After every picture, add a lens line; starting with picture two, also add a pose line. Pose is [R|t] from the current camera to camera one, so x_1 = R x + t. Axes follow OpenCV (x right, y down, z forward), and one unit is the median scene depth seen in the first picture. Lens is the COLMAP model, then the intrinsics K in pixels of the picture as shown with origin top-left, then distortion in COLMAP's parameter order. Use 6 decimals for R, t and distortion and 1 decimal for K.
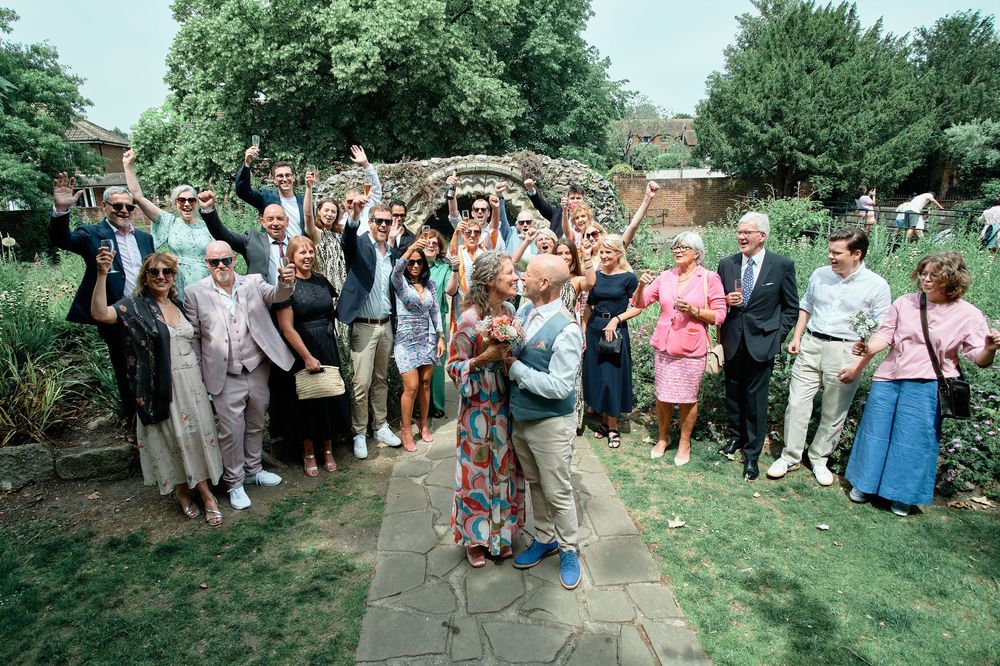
lens RADIAL K [[571.5, 0, 499.4], [0, 571.5, 245.9], [0, 0, 1]] dist [-0.036420, 0.008622]
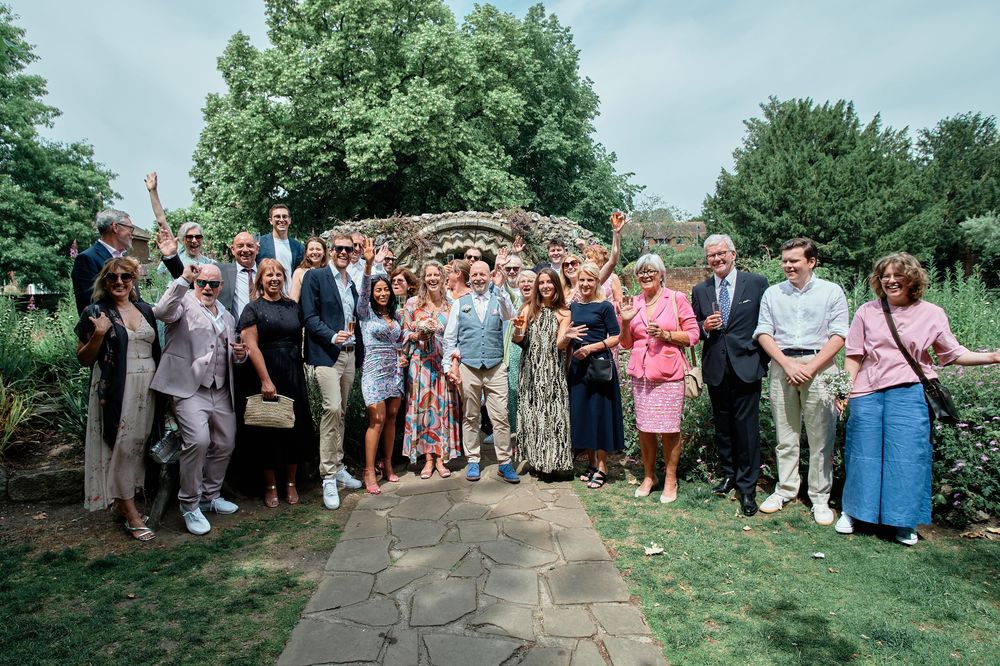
lens RADIAL K [[571.5, 0, 499.4], [0, 571.5, 245.9], [0, 0, 1]] dist [-0.036420, 0.008622]
pose [[0.999398, -0.009954, -0.033245, 0.078742], [0.003622, 0.982665, -0.185355, 0.139766], [0.034514, 0.185123, 0.982109, 0.003825]]
